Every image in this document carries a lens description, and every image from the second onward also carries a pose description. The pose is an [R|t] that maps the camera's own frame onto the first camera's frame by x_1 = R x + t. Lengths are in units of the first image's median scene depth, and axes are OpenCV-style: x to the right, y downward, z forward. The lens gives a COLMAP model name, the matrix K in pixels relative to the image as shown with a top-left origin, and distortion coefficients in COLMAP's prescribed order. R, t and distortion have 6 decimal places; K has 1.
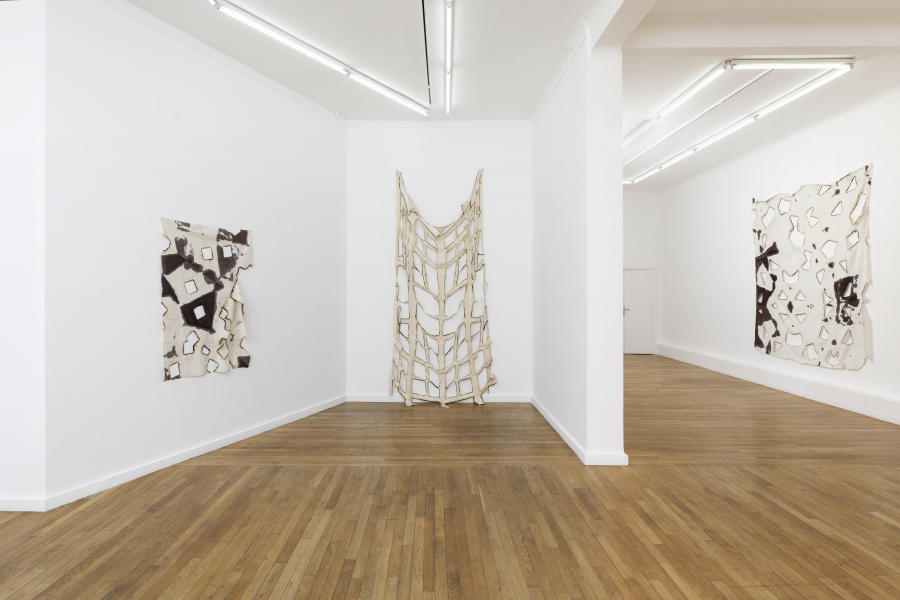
lens RADIAL K [[491.2, 0, 423.9], [0, 491.2, 288.3], [0, 0, 1]] dist [-0.001009, -0.000613]
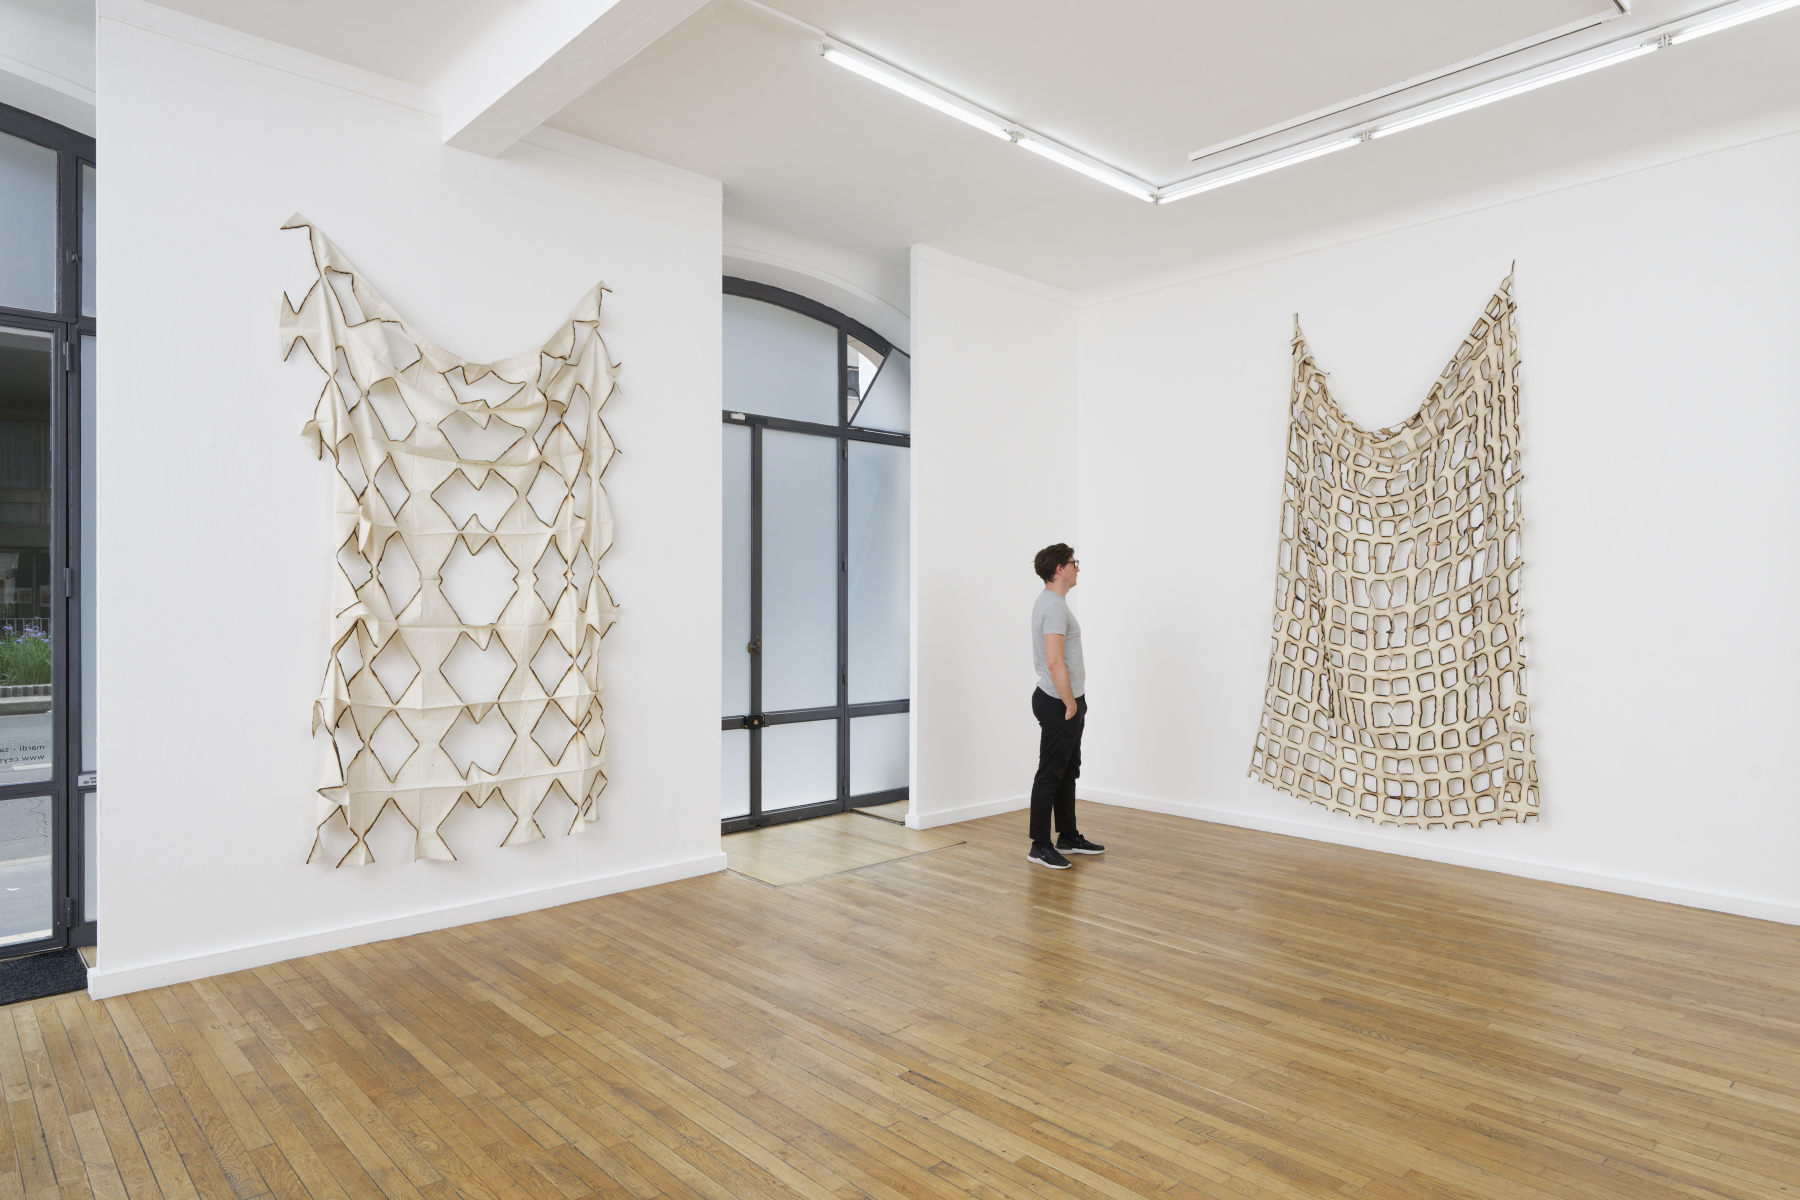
lens RADIAL K [[1066.9, 0, 900.0], [0, 1066.9, 600.0], [0, 0, 1]] dist [-0.001968, -0.000727]
pose [[-0.716370, 0.002530, -0.697716, 0.548592], [0.001173, 0.999996, 0.002422, -0.000260], [0.697719, 0.000917, -0.716371, 0.564077]]
